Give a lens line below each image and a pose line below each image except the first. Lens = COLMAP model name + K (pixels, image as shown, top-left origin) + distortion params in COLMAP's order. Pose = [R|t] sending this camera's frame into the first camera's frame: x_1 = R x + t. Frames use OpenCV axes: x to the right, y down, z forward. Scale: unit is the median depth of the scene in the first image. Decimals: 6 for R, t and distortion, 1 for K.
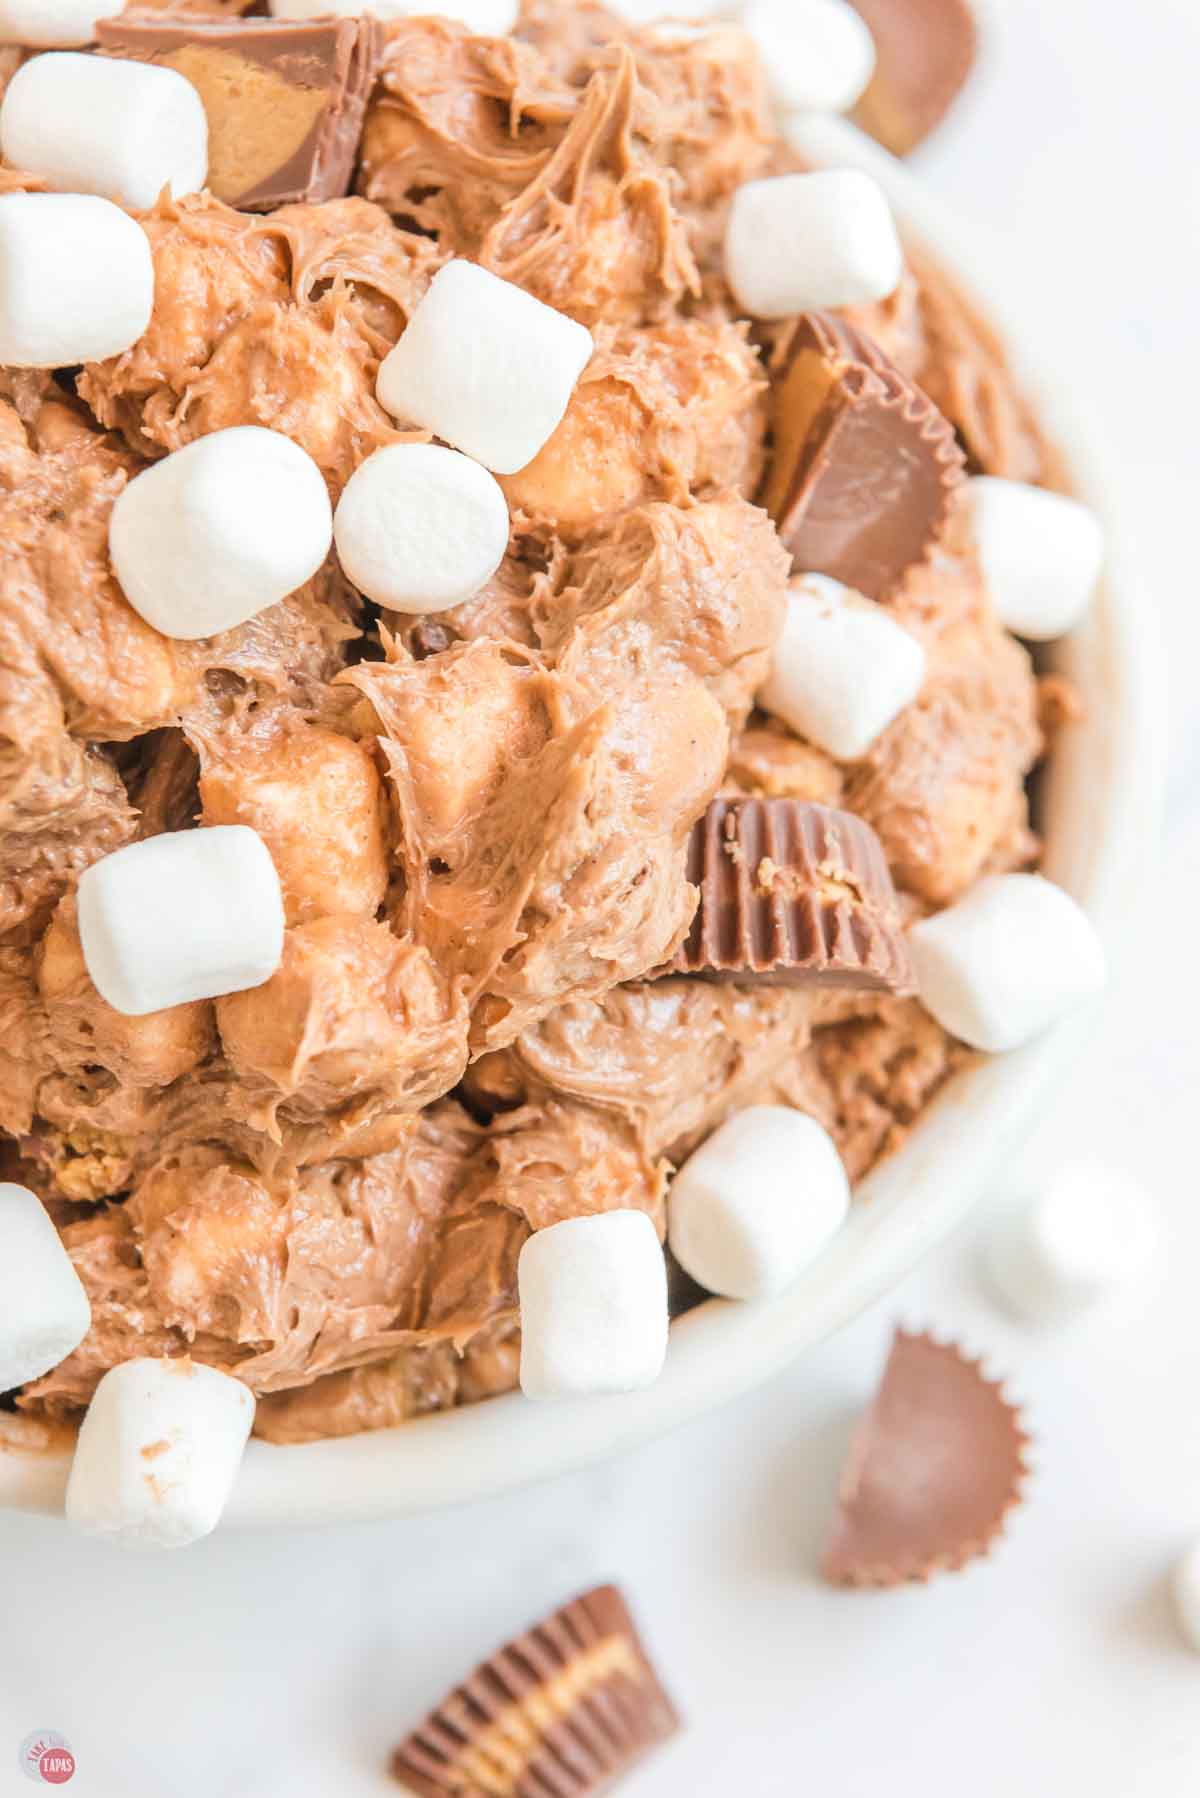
lens RADIAL K [[3965.9, 0, 598.1], [0, 3965.9, 900.7], [0, 0, 1]] dist [0.024222, 0.000000]
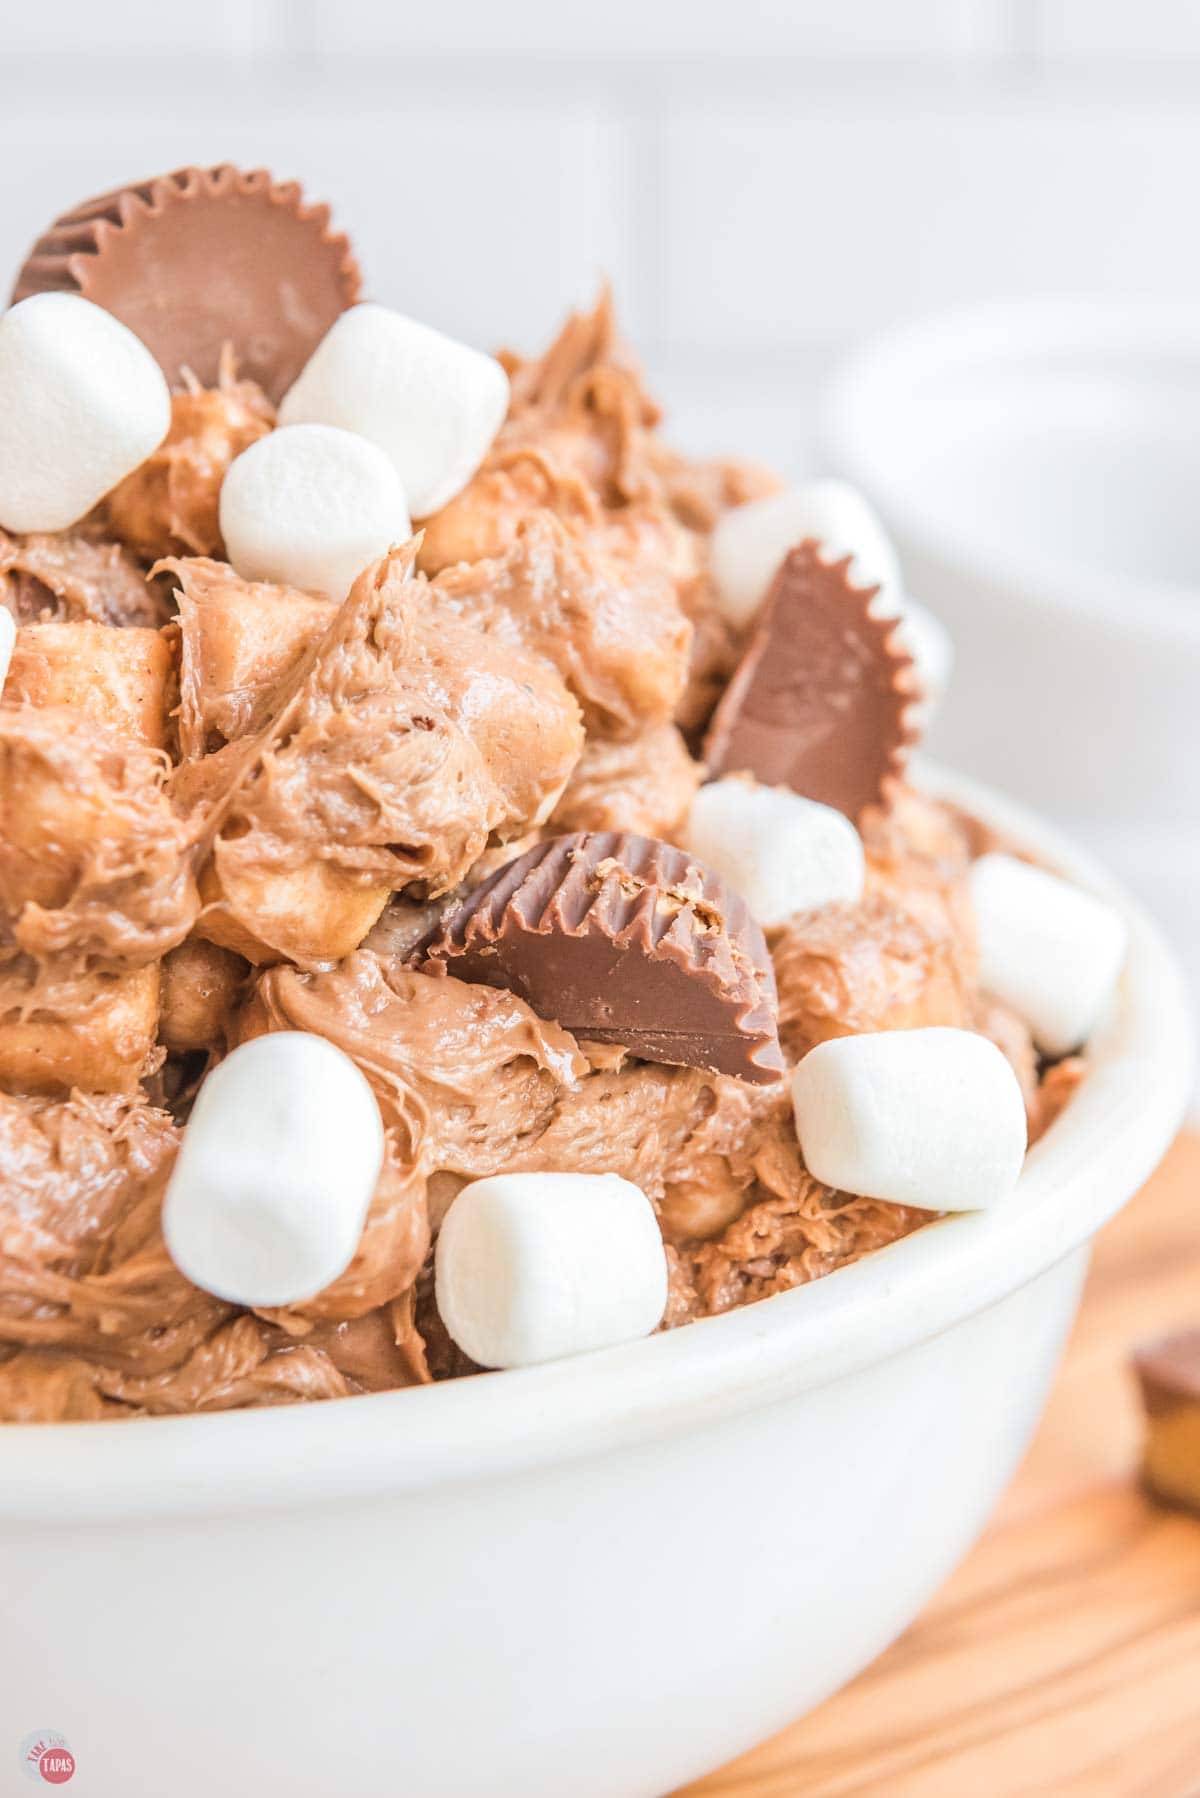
lens RADIAL K [[3965.9, 0, 598.7], [0, 3965.9, 882.5], [0, 0, 1]] dist [0.024222, 0.000000]
pose [[0.978137, 0.027928, -0.206080, 0.222843], [-0.159943, 0.734372, -0.659633, 0.574574], [0.132917, 0.678173, 0.722783, 0.388746]]
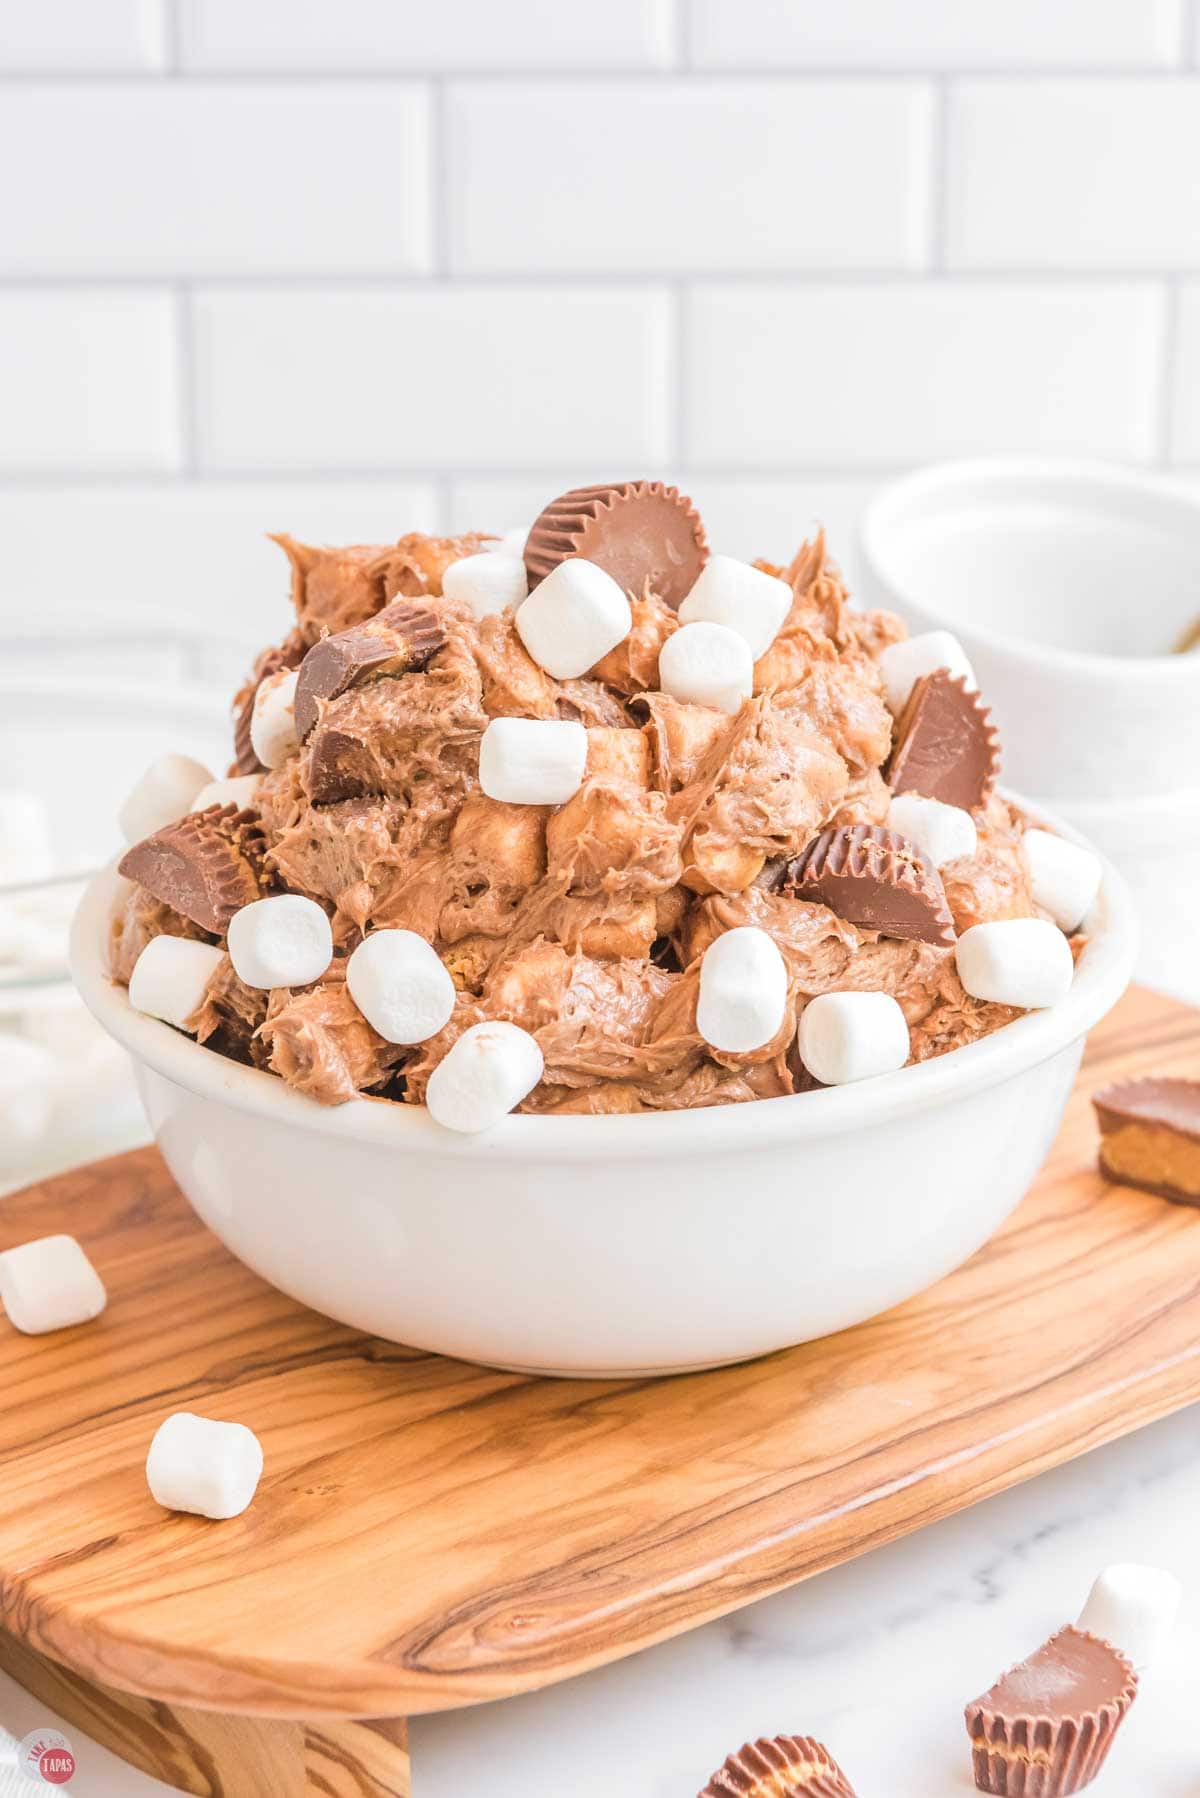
lens RADIAL K [[3965.9, 0, 596.0], [0, 3965.9, 909.8], [0, 0, 1]] dist [0.024222, 0.000000]
pose [[0.989185, 0.012668, -0.146123, 0.184586], [-0.105015, 0.756672, -0.645305, 1.183359], [0.102393, 0.653671, 0.749820, -0.313682]]
